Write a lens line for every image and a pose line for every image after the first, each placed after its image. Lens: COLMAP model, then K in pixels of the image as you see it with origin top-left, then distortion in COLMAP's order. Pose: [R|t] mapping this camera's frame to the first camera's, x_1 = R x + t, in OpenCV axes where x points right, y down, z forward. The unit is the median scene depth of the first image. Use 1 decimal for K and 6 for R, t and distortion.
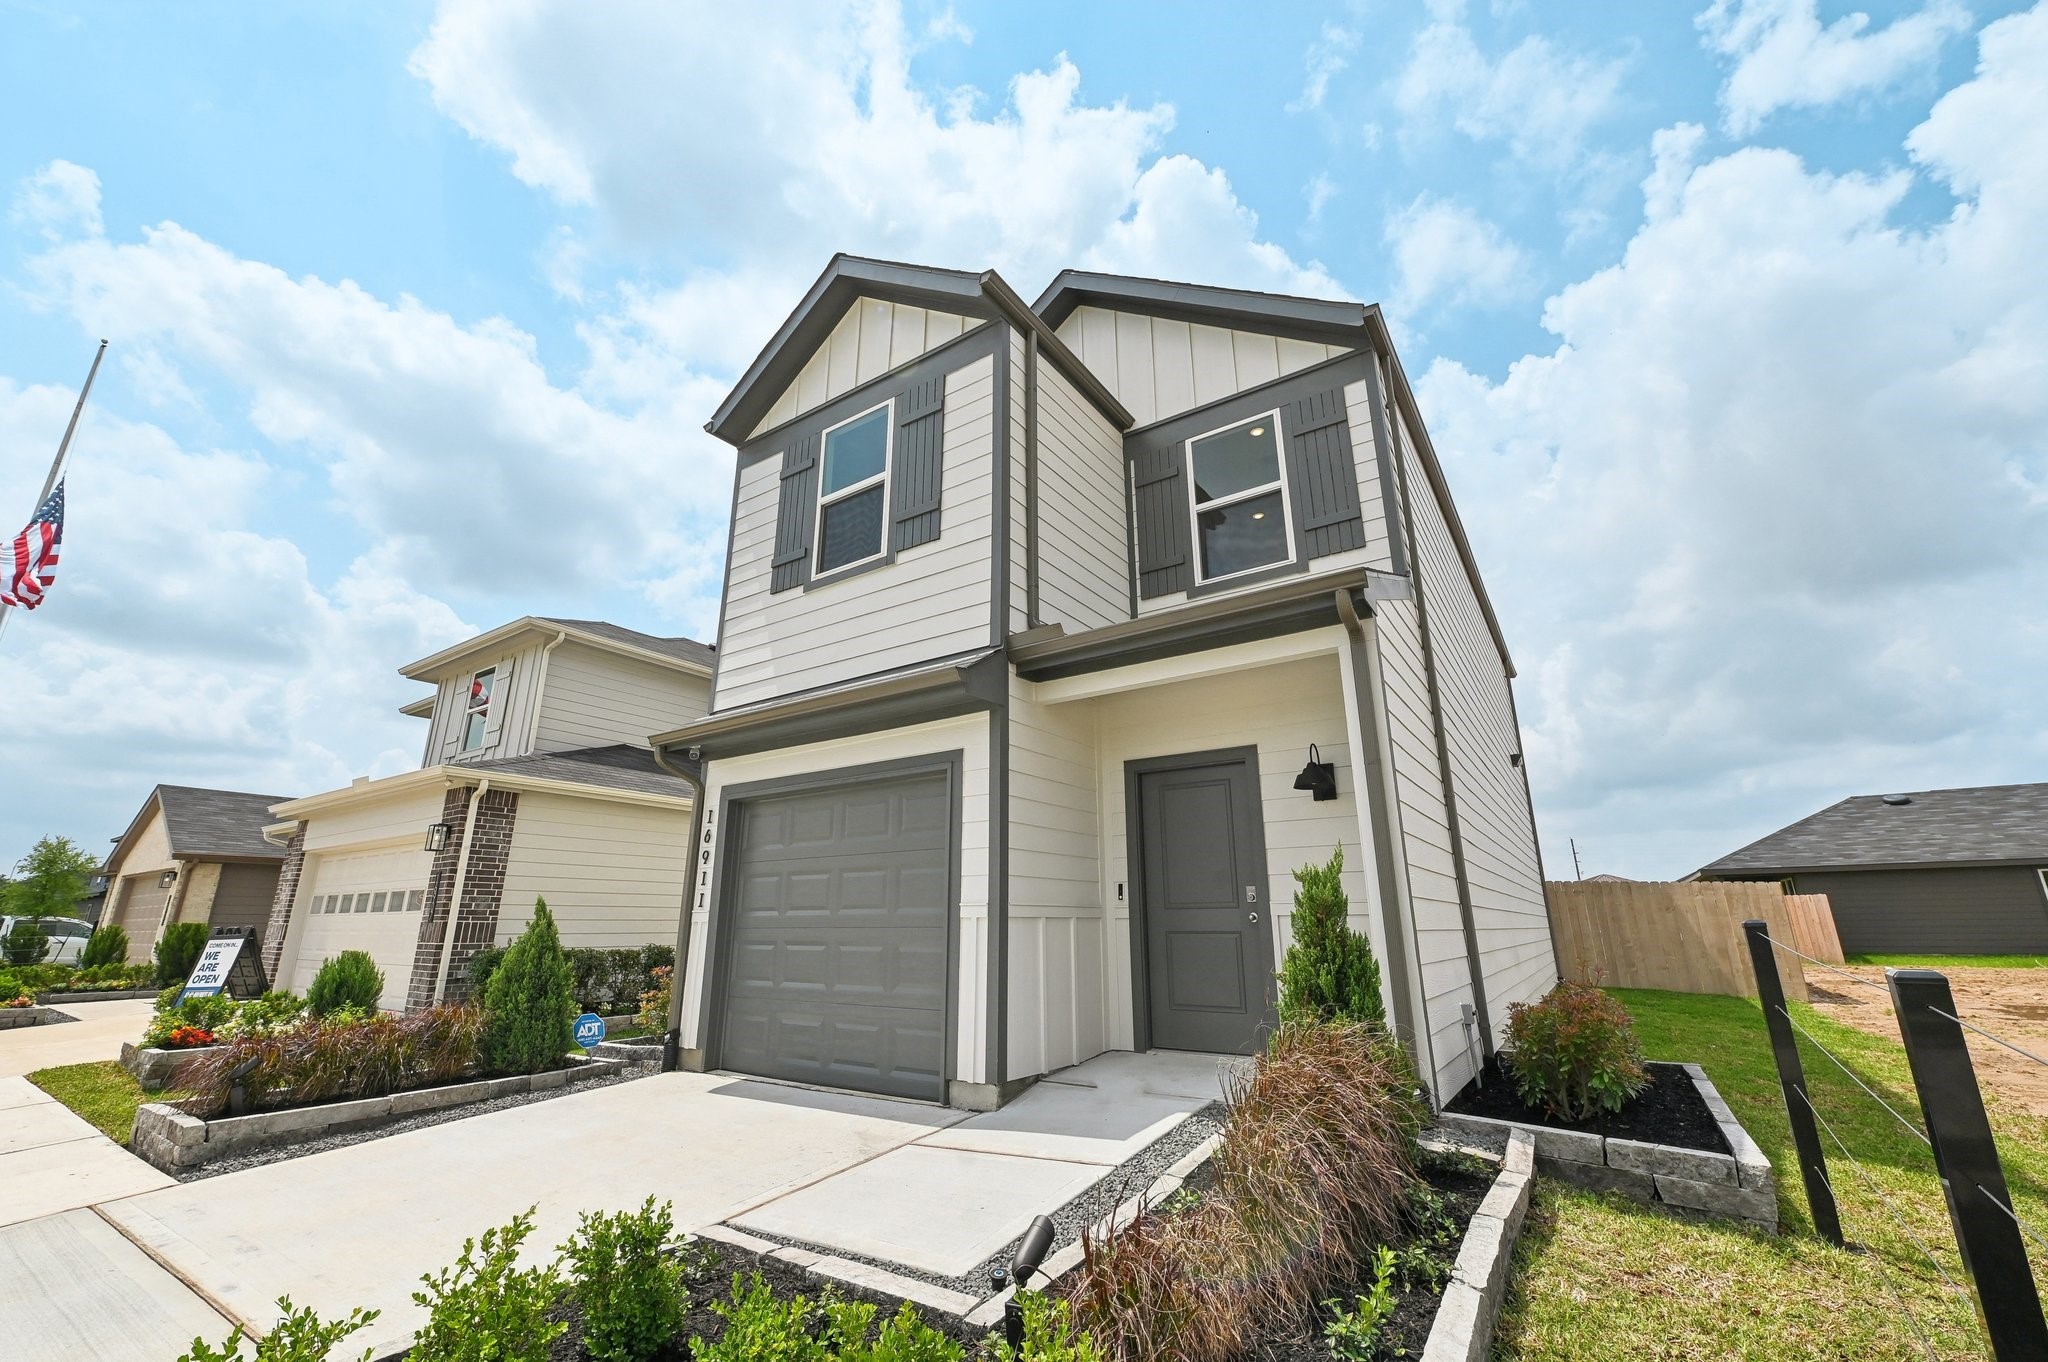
lens RADIAL K [[820.7, 0, 1024.0], [0, 820.7, 681.0], [0, 0, 1]] dist [0.000018, -0.000088]
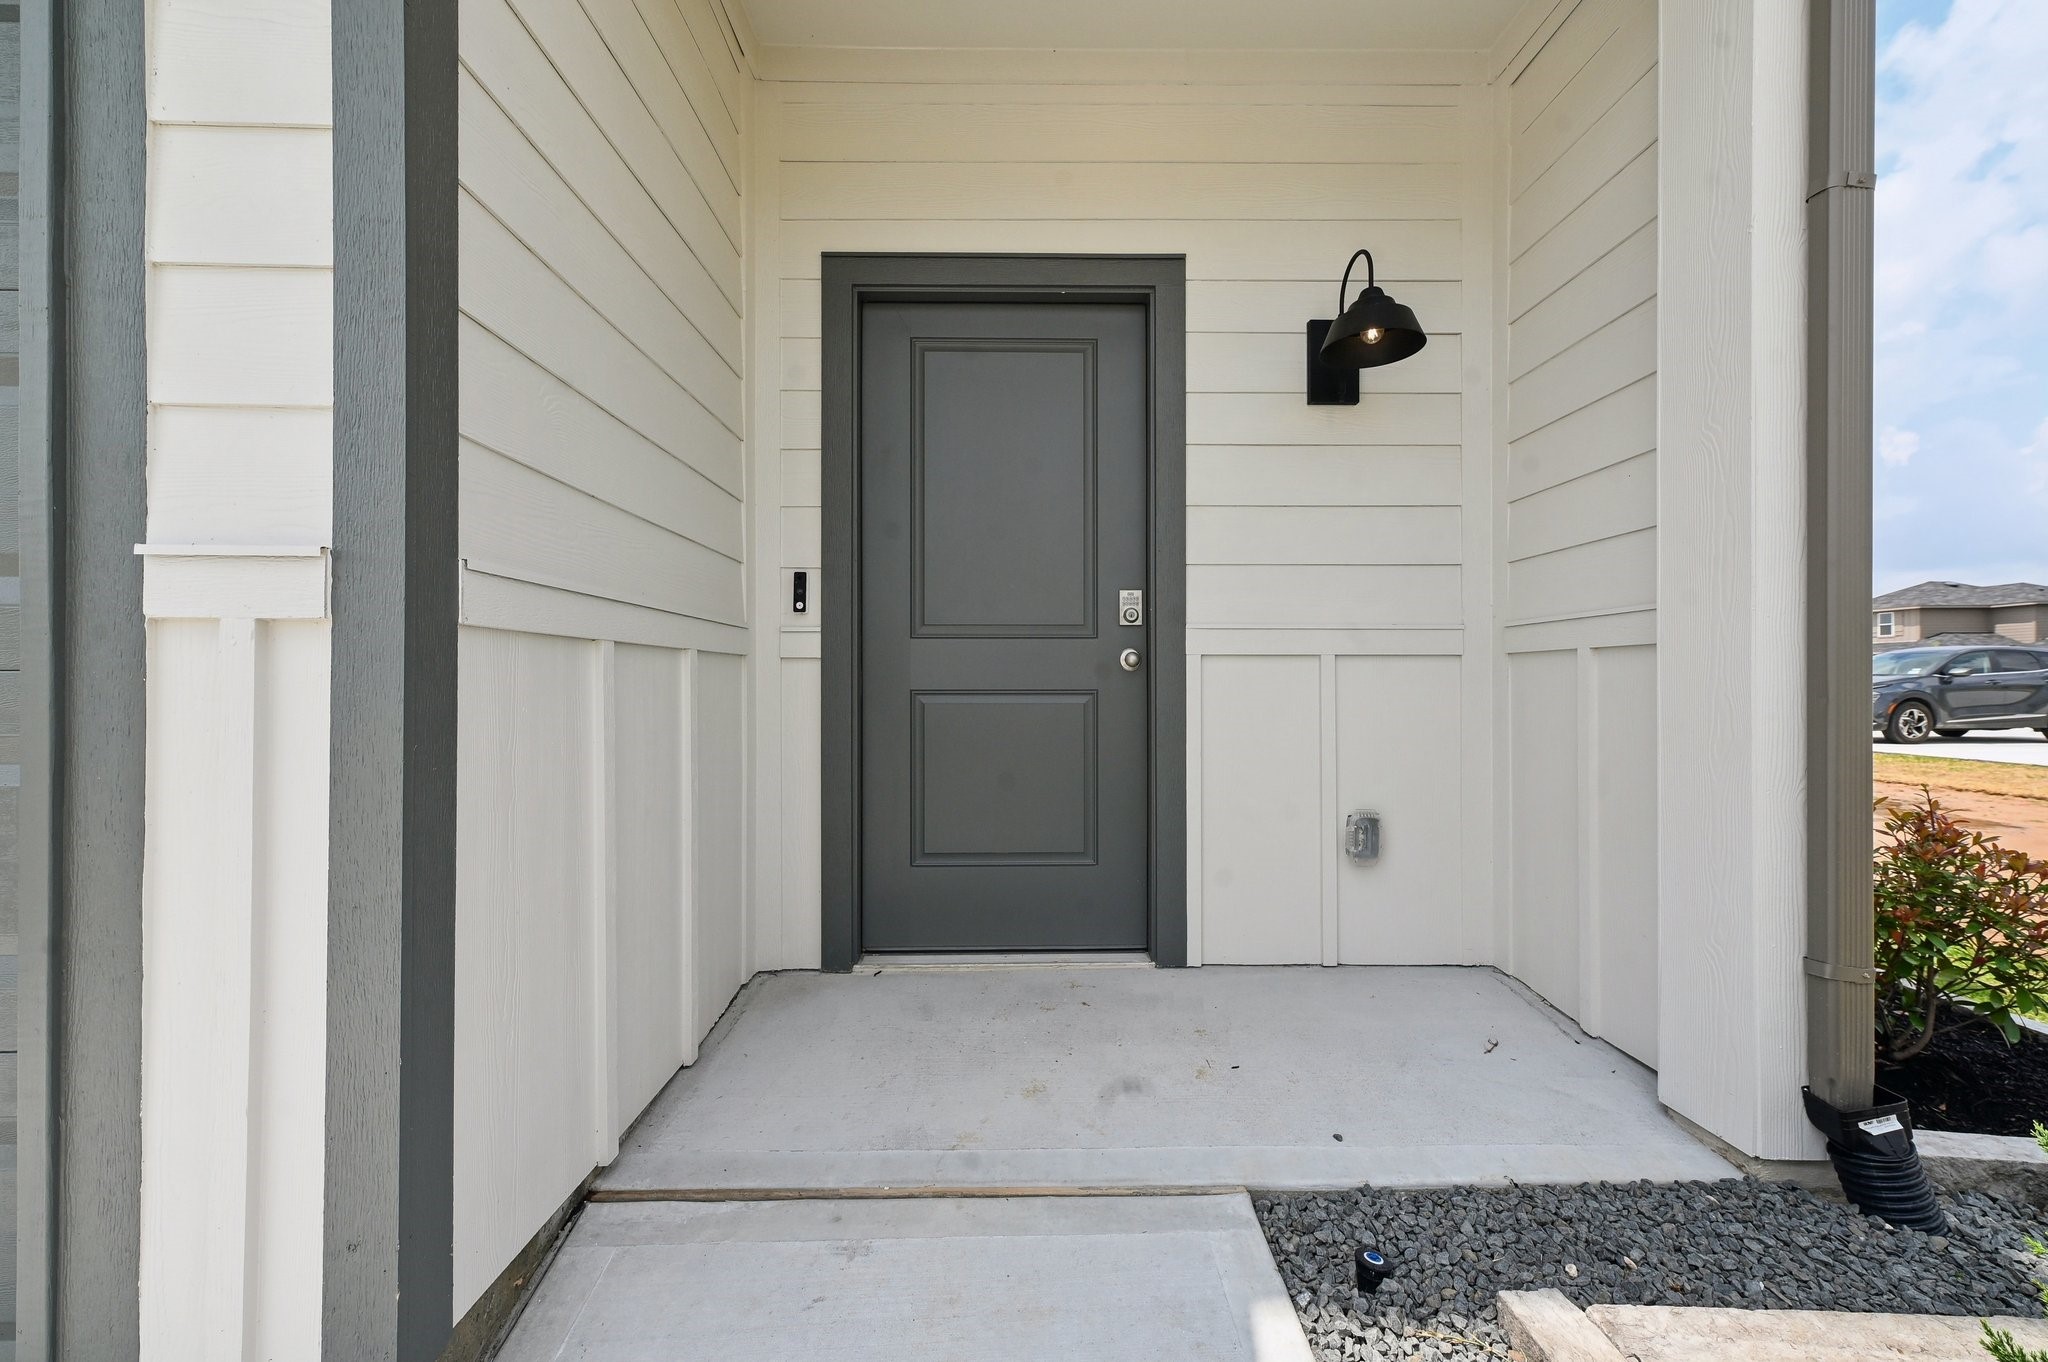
lens RADIAL K [[820.7, 0, 1024.0], [0, 820.7, 681.0], [0, 0, 1]] dist [0.000018, -0.000088]
pose [[0.817196, 0.003842, 0.576347, -0.019353], [-0.163948, 0.960218, 0.226059, 0.202802], [-0.552551, -0.279225, 0.785316, 0.661438]]
